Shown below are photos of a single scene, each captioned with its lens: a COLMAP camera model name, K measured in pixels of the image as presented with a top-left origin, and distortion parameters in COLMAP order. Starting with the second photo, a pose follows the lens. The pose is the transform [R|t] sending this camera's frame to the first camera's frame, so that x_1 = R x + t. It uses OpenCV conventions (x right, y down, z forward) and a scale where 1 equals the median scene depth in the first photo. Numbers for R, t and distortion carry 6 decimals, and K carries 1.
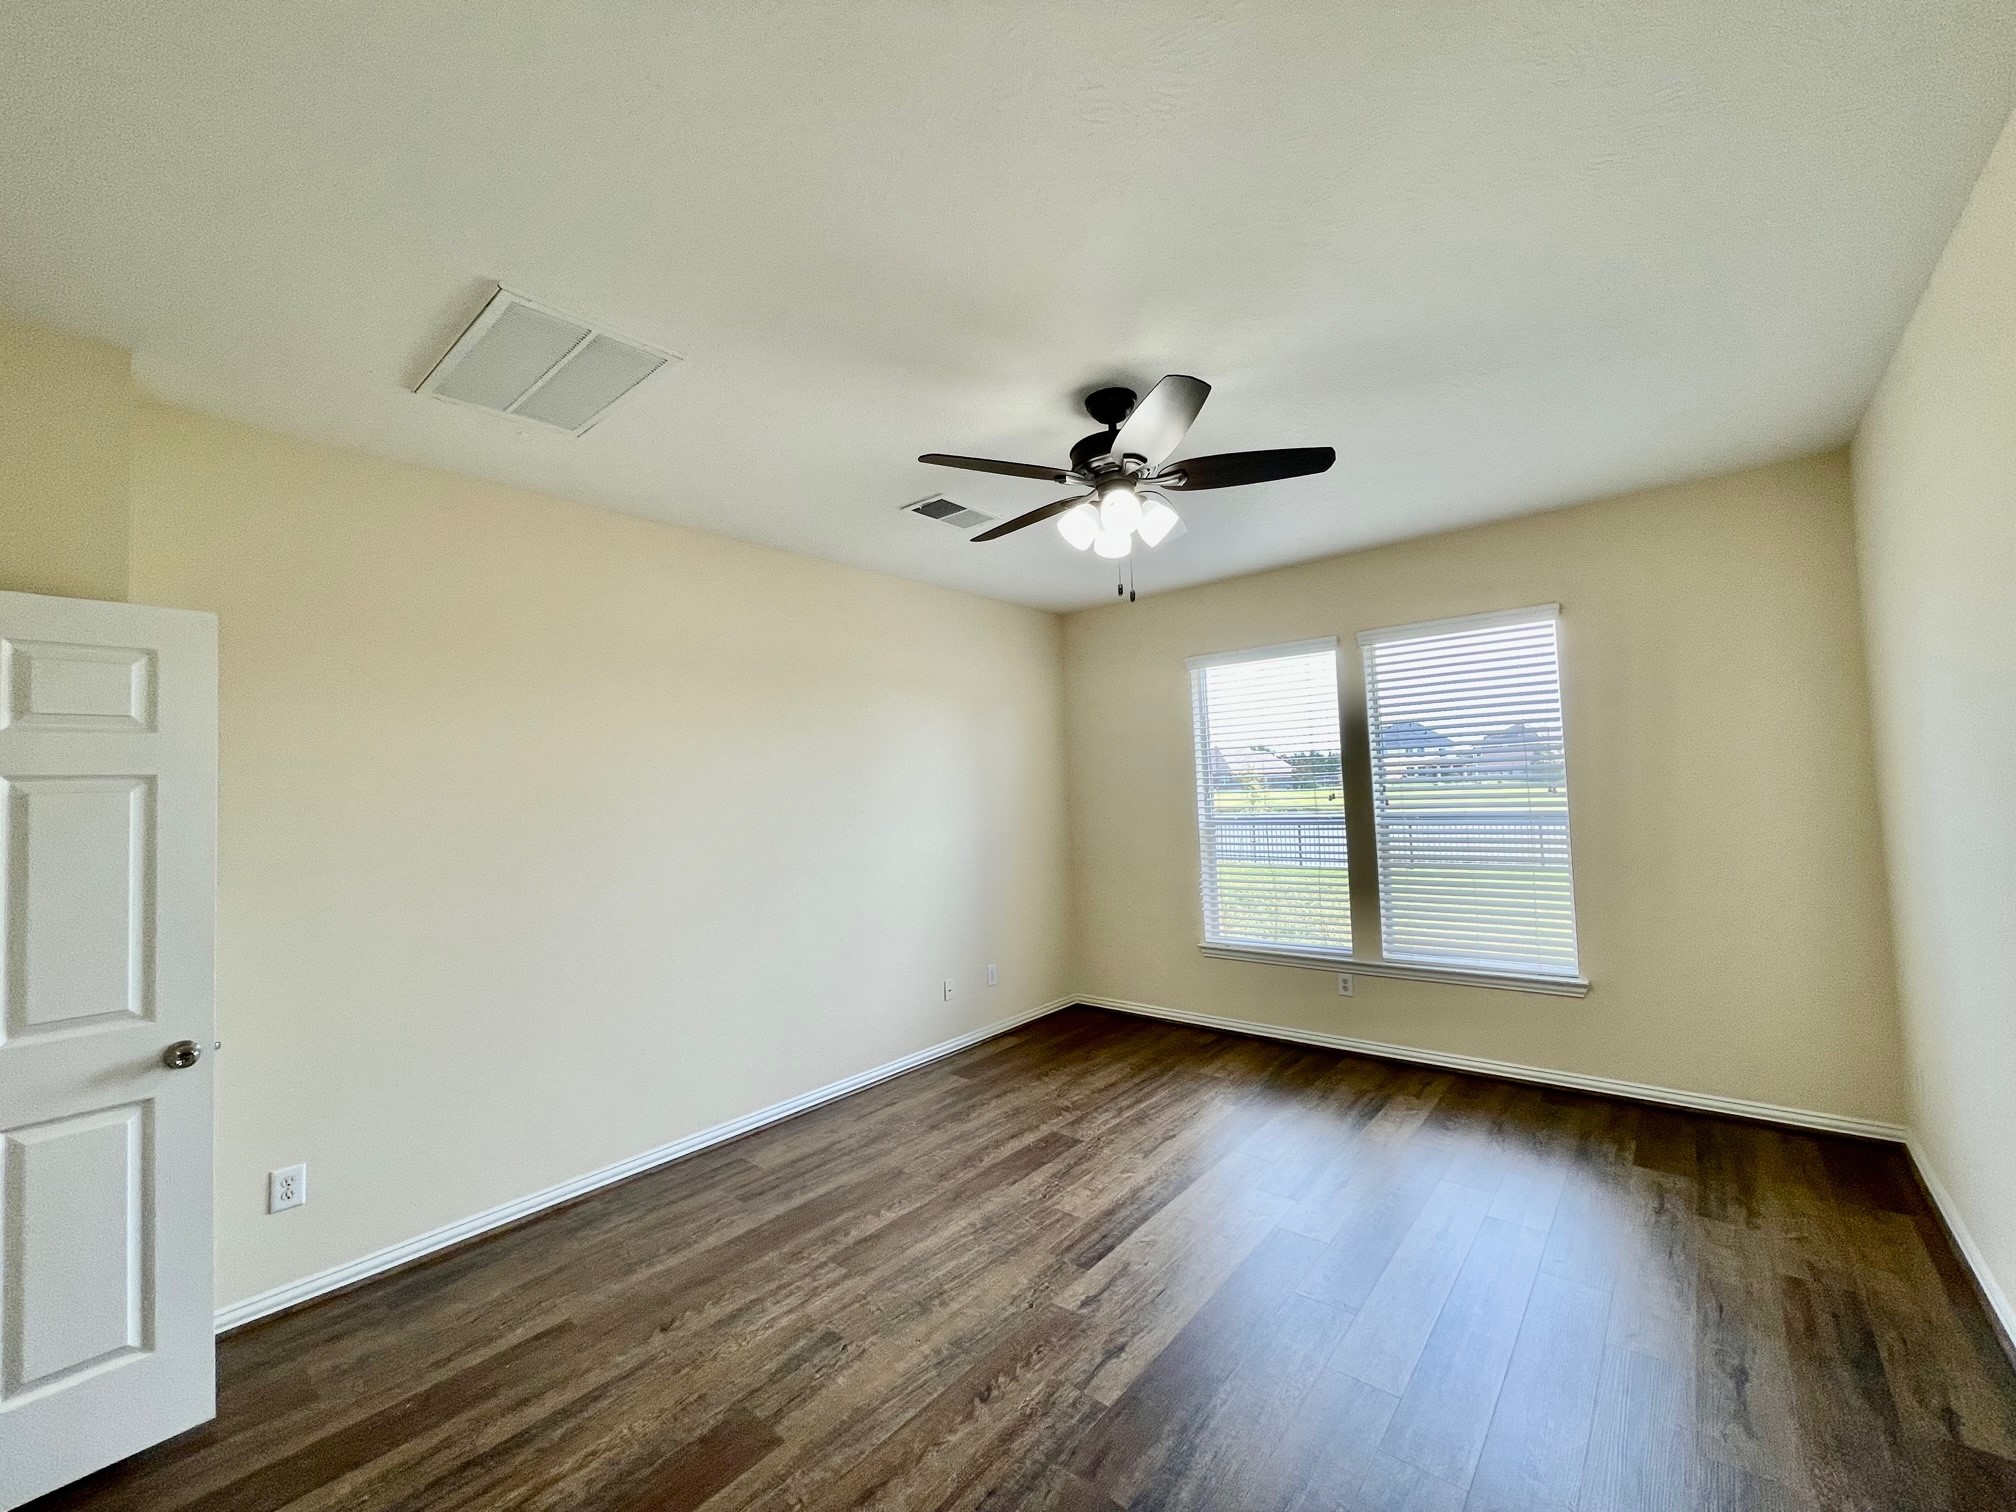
lens RADIAL K [[816.5, 0, 1004.9], [0, 816.5, 754.5], [0, 0, 1]] dist [0.001003, 0.000121]
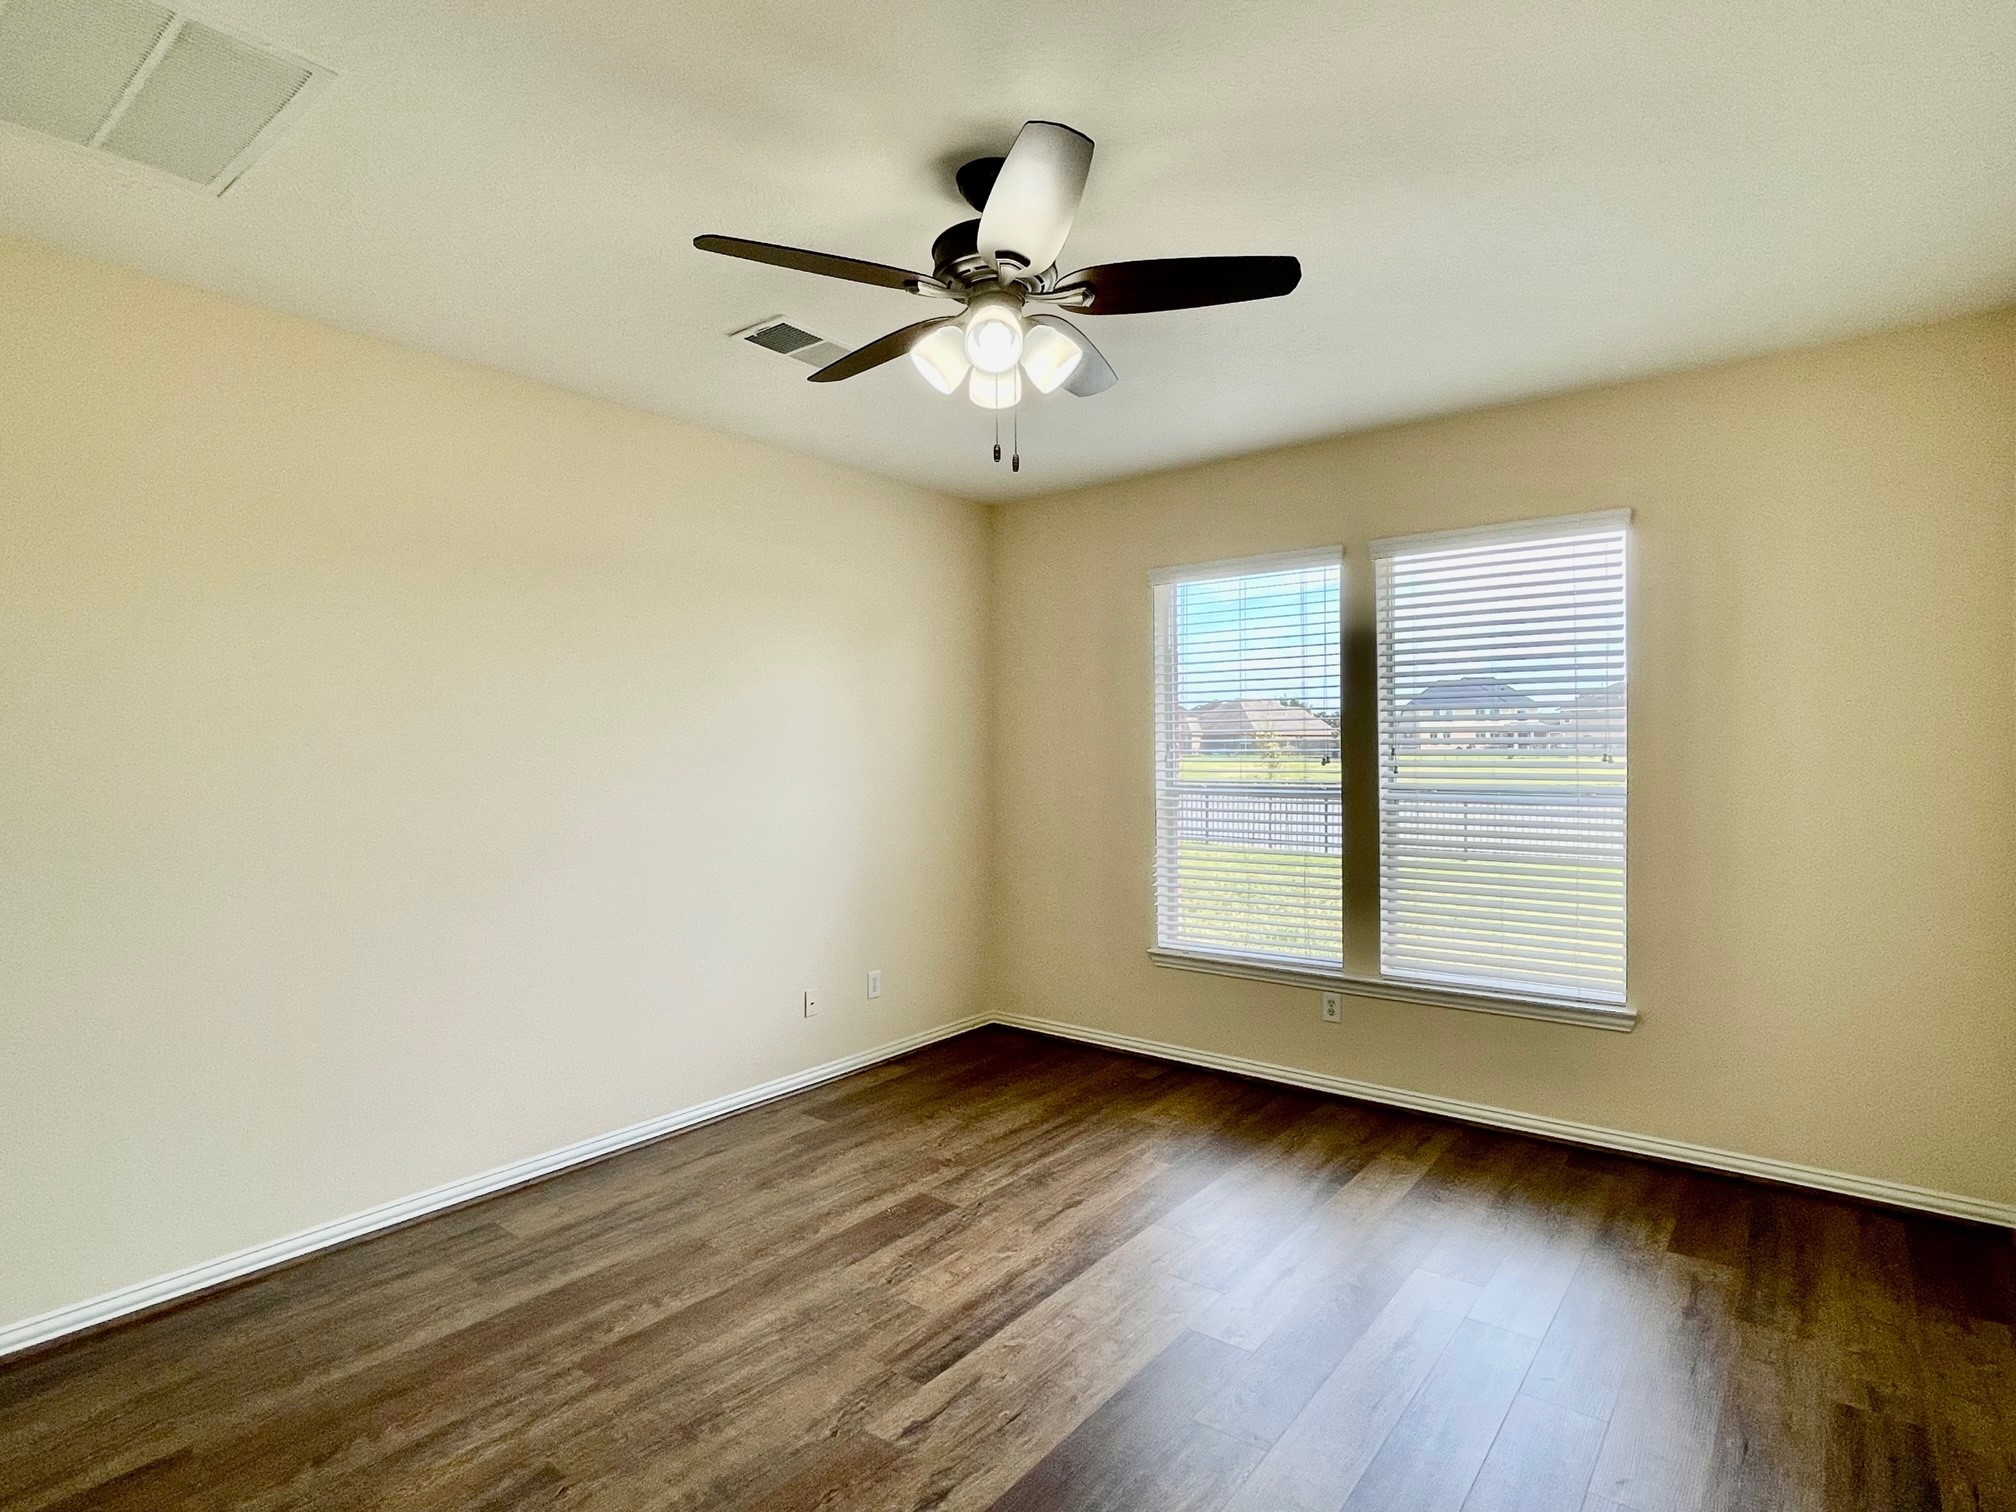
lens RADIAL K [[1052.0, 0, 1002.0], [0, 1052.0, 757.5], [0, 0, 1]] dist [-0.002821, 0.003520]
pose [[0.998950, 0.030146, 0.034511, 0.095964], [-0.031952, 0.998082, 0.053032, 0.009905], [-0.032846, -0.054079, 0.997996, 0.062446]]
